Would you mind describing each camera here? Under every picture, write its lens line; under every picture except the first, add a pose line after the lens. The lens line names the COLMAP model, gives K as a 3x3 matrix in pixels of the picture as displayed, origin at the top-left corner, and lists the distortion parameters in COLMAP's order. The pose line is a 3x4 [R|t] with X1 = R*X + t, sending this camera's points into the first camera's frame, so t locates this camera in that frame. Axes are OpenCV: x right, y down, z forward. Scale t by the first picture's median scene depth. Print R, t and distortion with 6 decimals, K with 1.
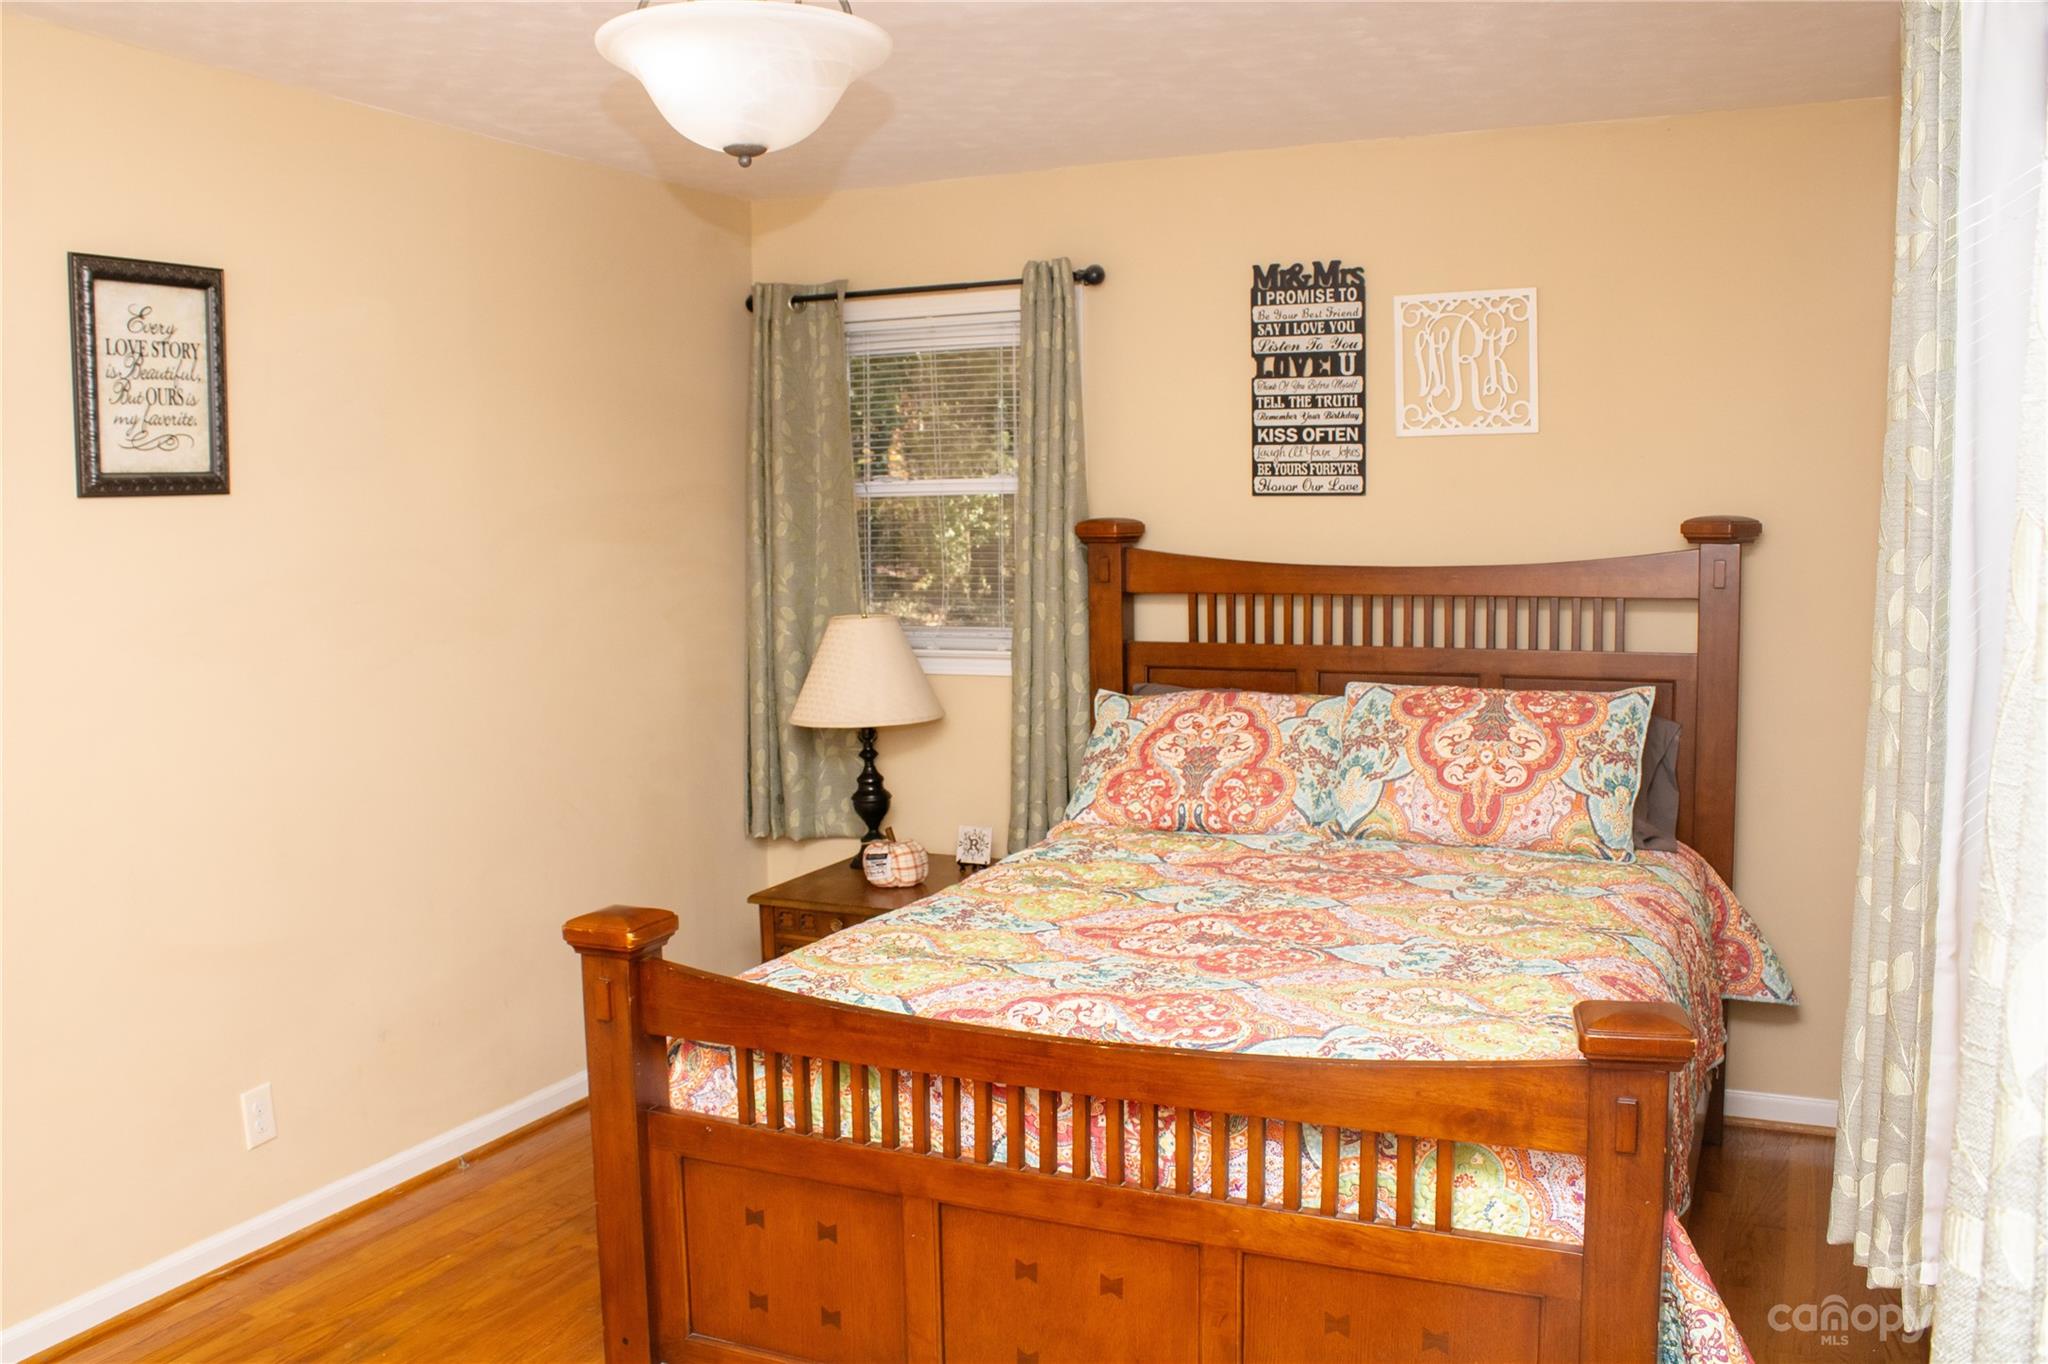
lens RADIAL K [[1755.2, 0, 1024.0], [0, 1755.2, 682.0], [0, 0, 1]] dist [-0.137125, 0.068707]
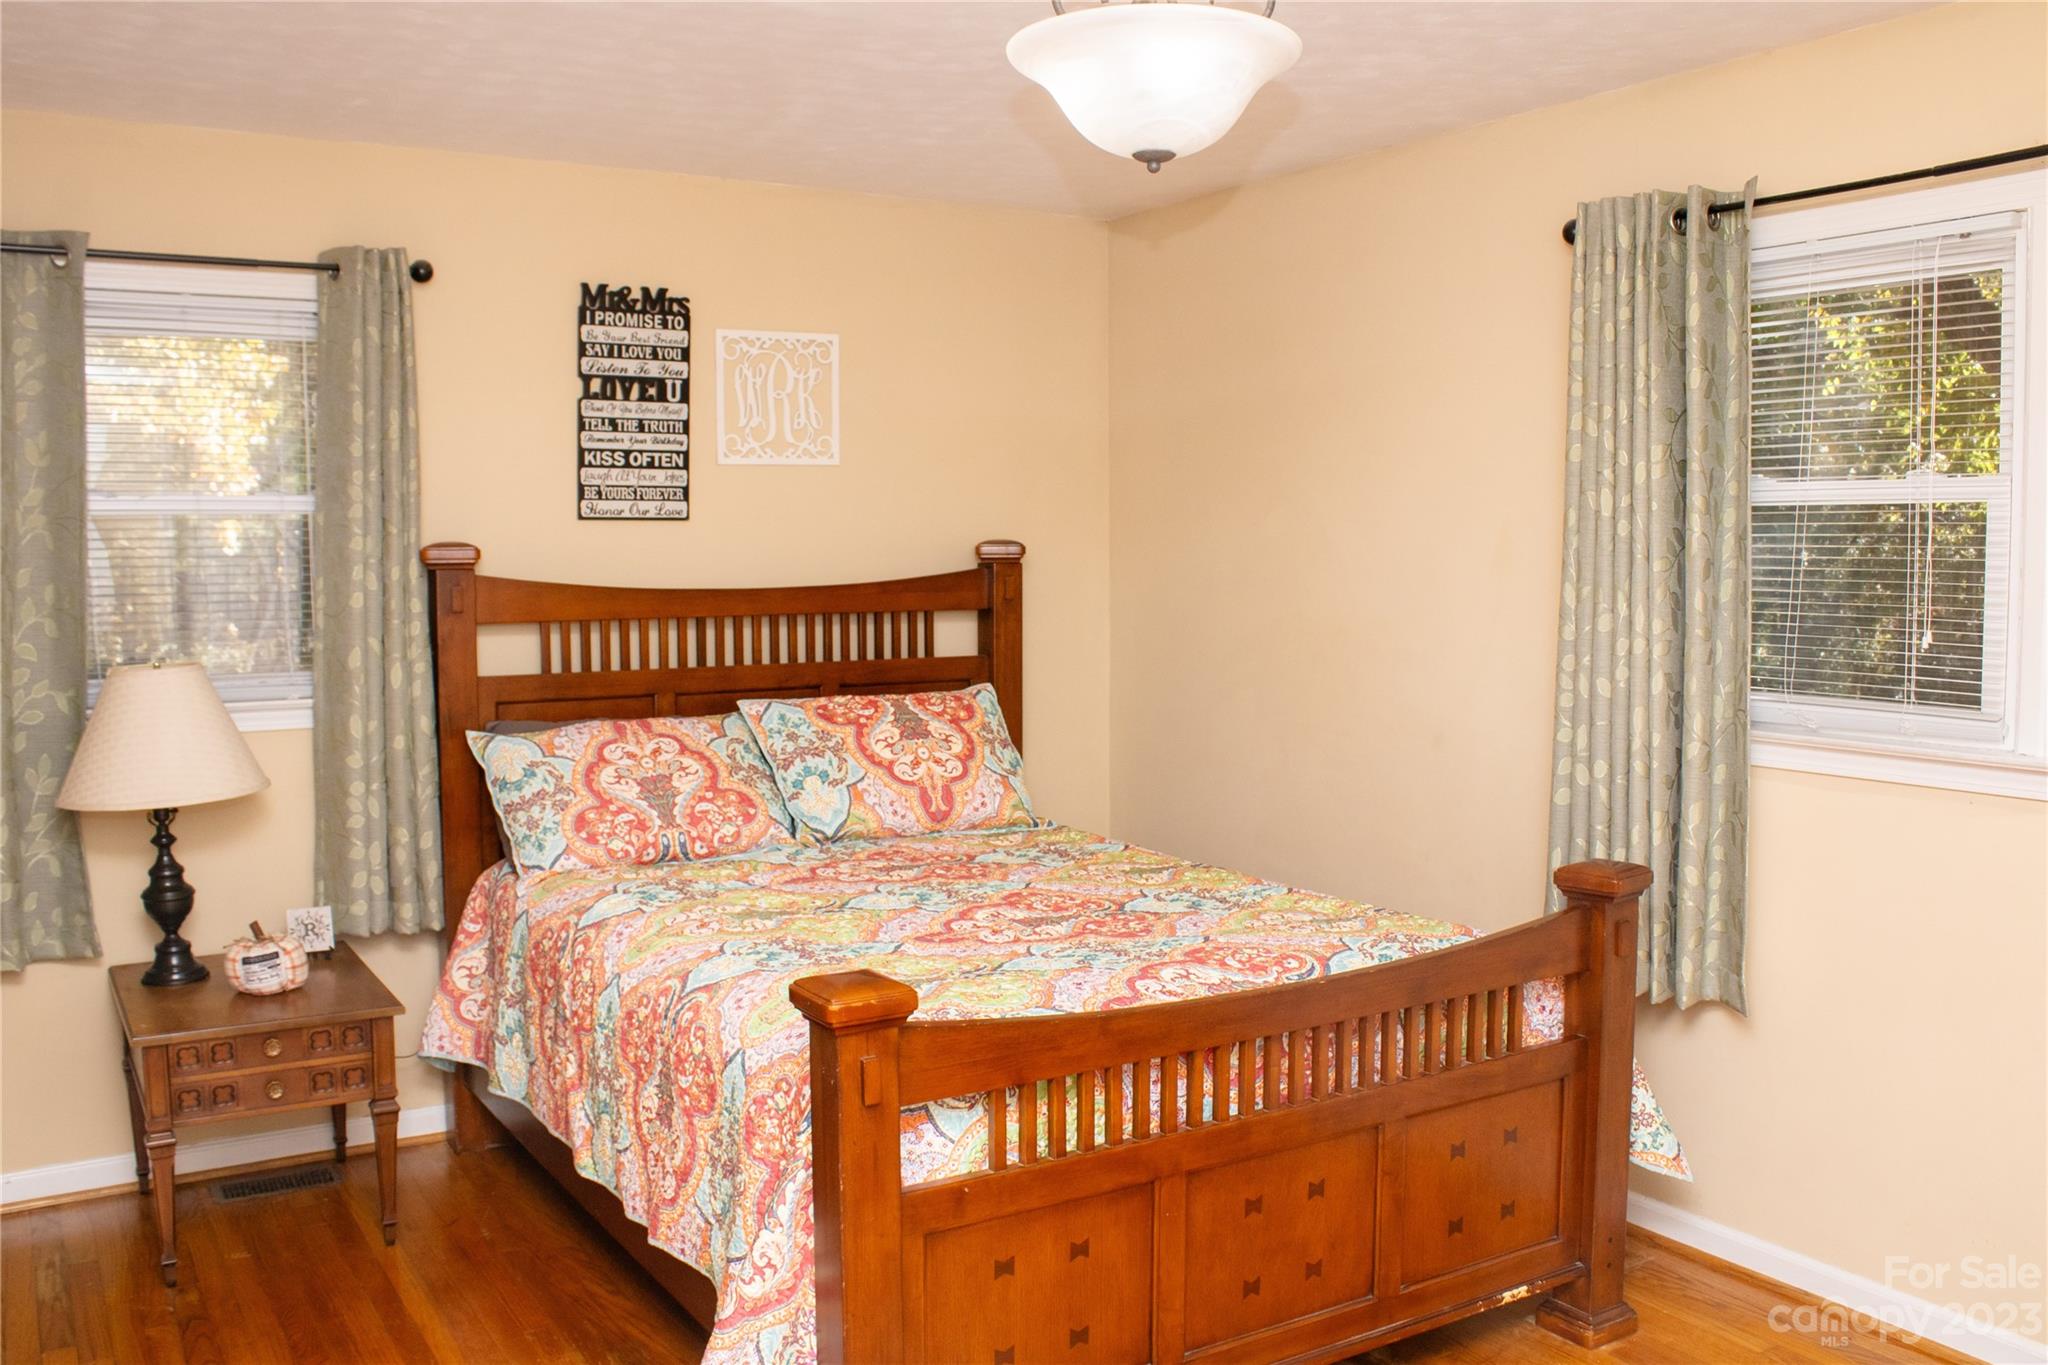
lens RADIAL K [[1755.2, 0, 1024.0], [0, 1755.2, 682.5], [0, 0, 1]] dist [-0.137125, 0.068707]
pose [[0.562351, -0.055215, 0.825053, -0.547123], [0.076275, 0.996978, 0.014732, -0.012321], [-0.823373, 0.054647, 0.564864, 0.266326]]
